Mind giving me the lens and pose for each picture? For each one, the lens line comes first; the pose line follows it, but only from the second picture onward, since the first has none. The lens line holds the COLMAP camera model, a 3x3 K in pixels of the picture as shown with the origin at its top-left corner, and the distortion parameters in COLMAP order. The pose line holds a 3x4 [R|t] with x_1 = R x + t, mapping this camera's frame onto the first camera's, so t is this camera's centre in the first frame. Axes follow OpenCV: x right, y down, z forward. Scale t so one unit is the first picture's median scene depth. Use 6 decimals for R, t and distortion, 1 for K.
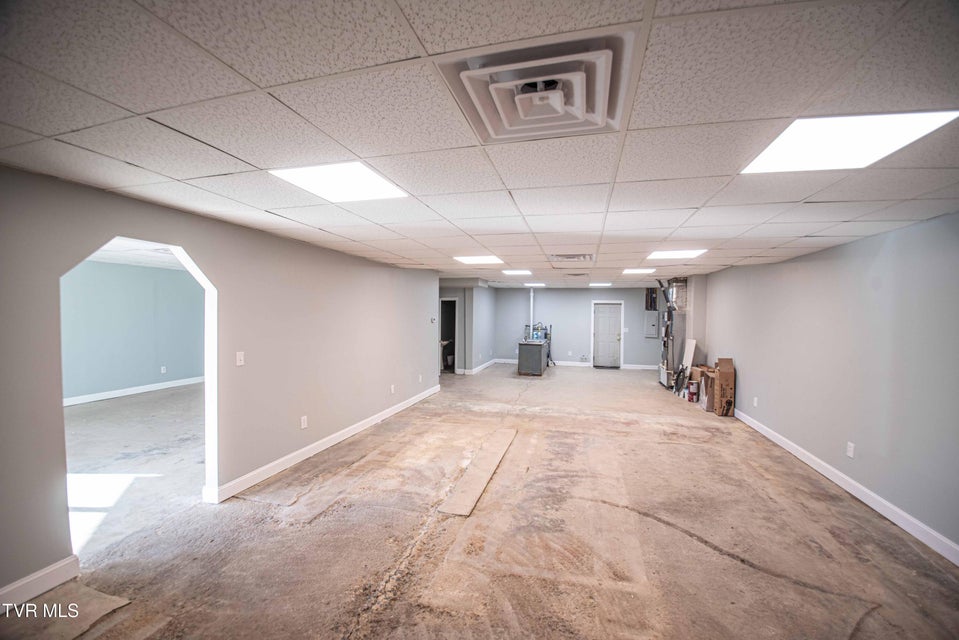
lens RADIAL K [[392.8, 0, 479.5], [0, 392.8, 320.0], [0, 0, 1]] dist [-0.000088, 0.000023]
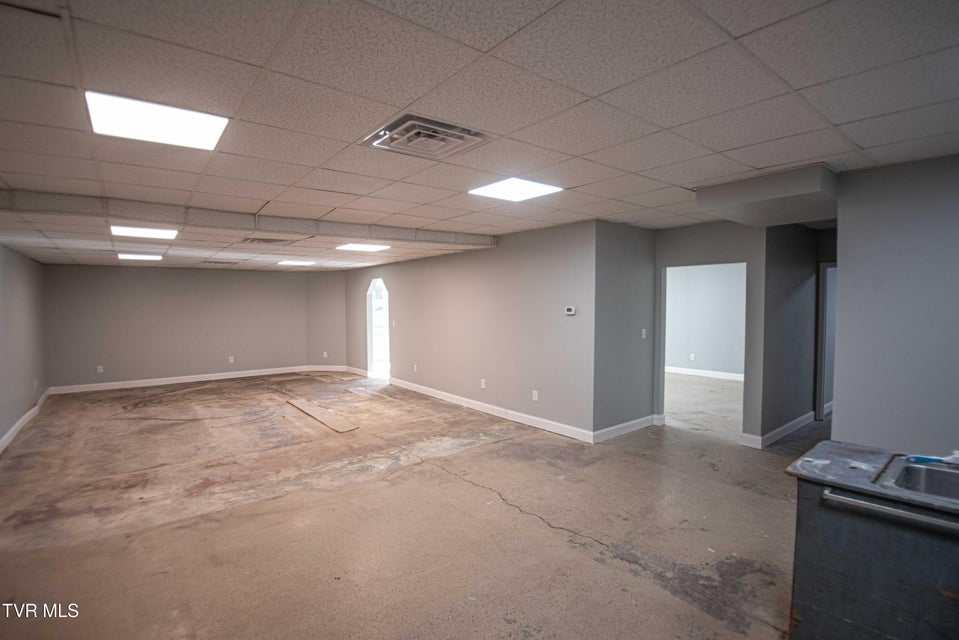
lens RADIAL K [[451.8, 0, 491.9], [0, 451.8, 320.2], [0, 0, 1]] dist [-0.037390, -0.001342]
pose [[-0.587893, 0.025990, -0.808521, 0.683604], [-0.011431, 0.999117, 0.040429, -0.017830], [0.808858, 0.033011, -0.587076, 1.800737]]
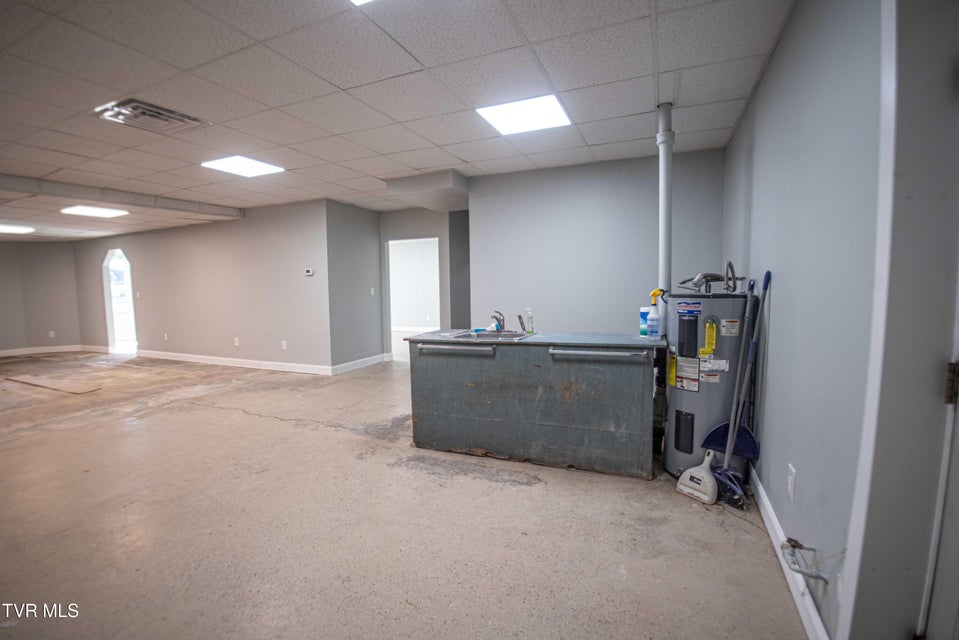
lens RADIAL K [[414.0, 0, 479.5], [0, 414.0, 320.0], [0, 0, 1]] dist [-0.031012, -0.006541]
pose [[-0.147394, 0.075326, -0.986205, 0.817839], [-0.000961, 0.997084, 0.076300, 0.039791], [0.989077, 0.012194, -0.146892, 1.971185]]
